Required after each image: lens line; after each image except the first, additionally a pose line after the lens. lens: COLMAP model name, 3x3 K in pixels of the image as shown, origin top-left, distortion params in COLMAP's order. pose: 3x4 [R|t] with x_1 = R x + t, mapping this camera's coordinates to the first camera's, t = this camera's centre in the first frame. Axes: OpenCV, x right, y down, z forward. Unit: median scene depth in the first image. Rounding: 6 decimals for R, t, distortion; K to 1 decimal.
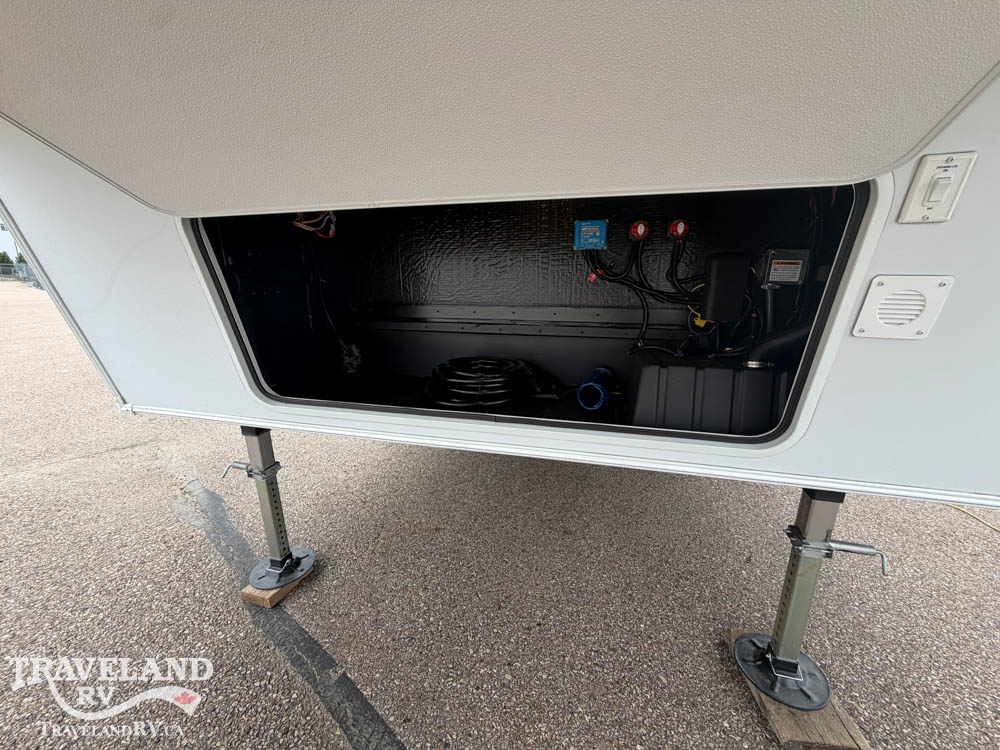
lens RADIAL K [[397.9, 0, 501.5], [0, 397.9, 374.7], [0, 0, 1]] dist [-0.001531, 0.000292]
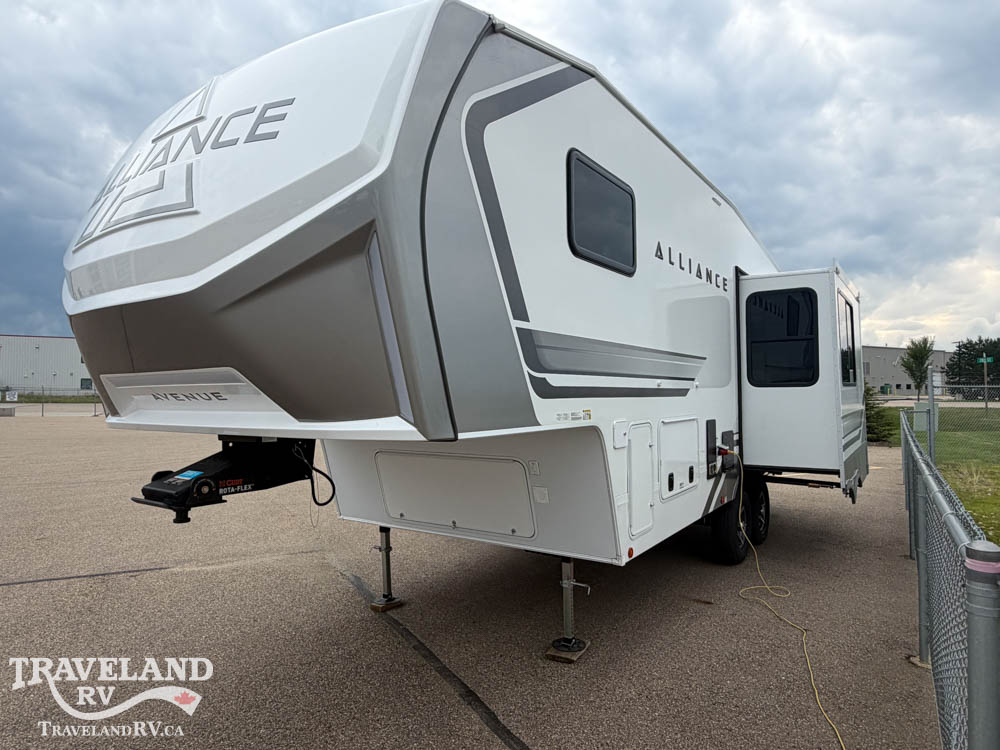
lens RADIAL K [[610.3, 0, 500.9], [0, 610.3, 376.1], [0, 0, 1]] dist [0.000508, 0.000006]
pose [[0.937186, -0.021435, -0.348170, 1.245691], [-0.069714, 0.966466, -0.247151, 0.095212], [0.341792, 0.255899, 0.904265, -2.162939]]
